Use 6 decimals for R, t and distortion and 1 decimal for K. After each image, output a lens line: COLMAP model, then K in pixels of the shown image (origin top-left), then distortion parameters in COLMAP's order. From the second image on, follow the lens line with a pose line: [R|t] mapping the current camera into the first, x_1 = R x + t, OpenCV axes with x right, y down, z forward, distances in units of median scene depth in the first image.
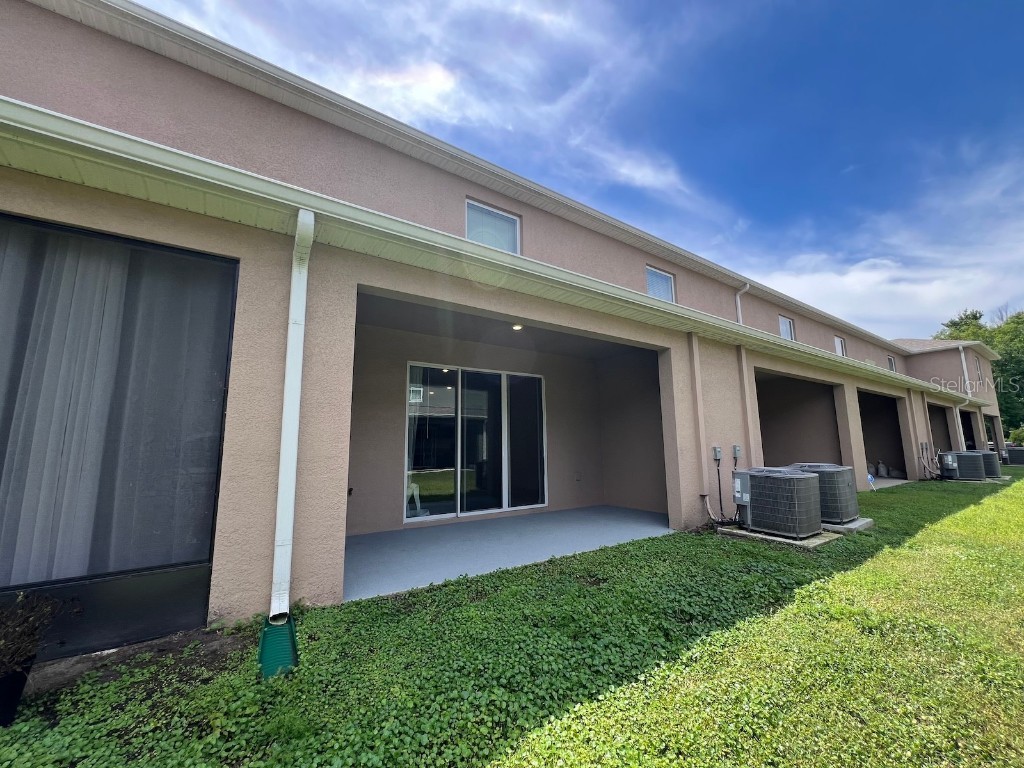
lens RADIAL K [[412.7, 0, 513.8], [0, 412.7, 399.1], [0, 0, 1]] dist [0.041864, 0.000119]
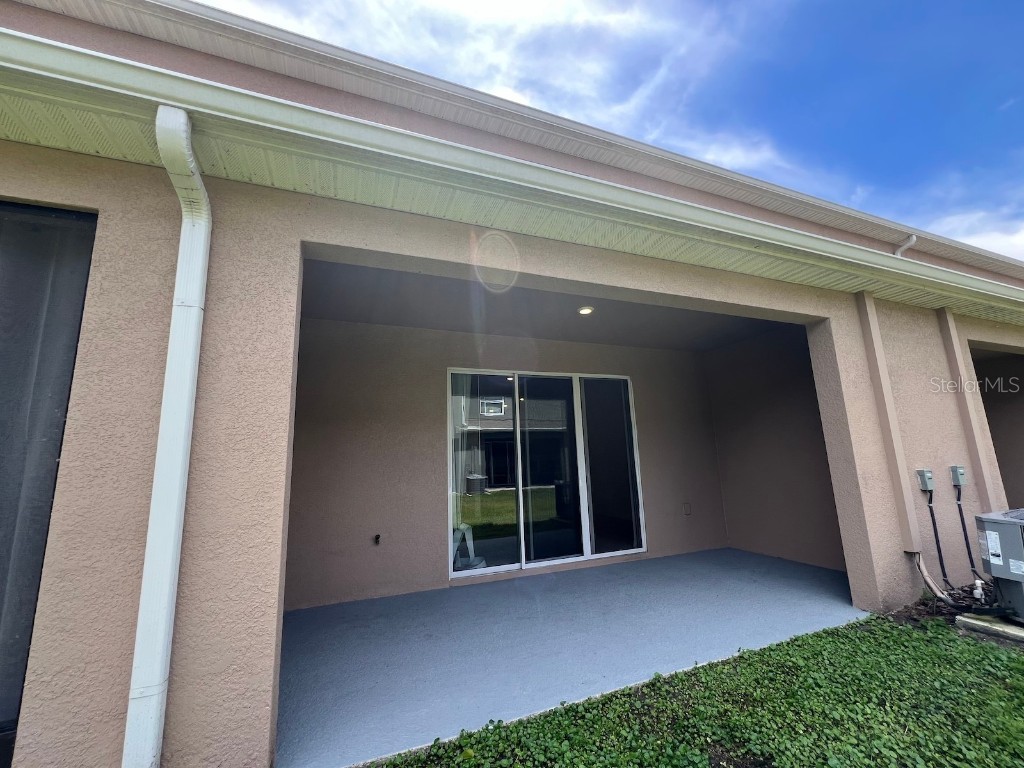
lens RADIAL K [[410.3, 0, 509.7], [0, 410.3, 385.8], [0, 0, 1]] dist [-0.000779, 0.000575]
pose [[0.972560, -0.060796, -0.224568, 0.029174], [0.047683, 0.996850, -0.063368, -0.001906], [0.227713, 0.050921, 0.972396, 0.238747]]
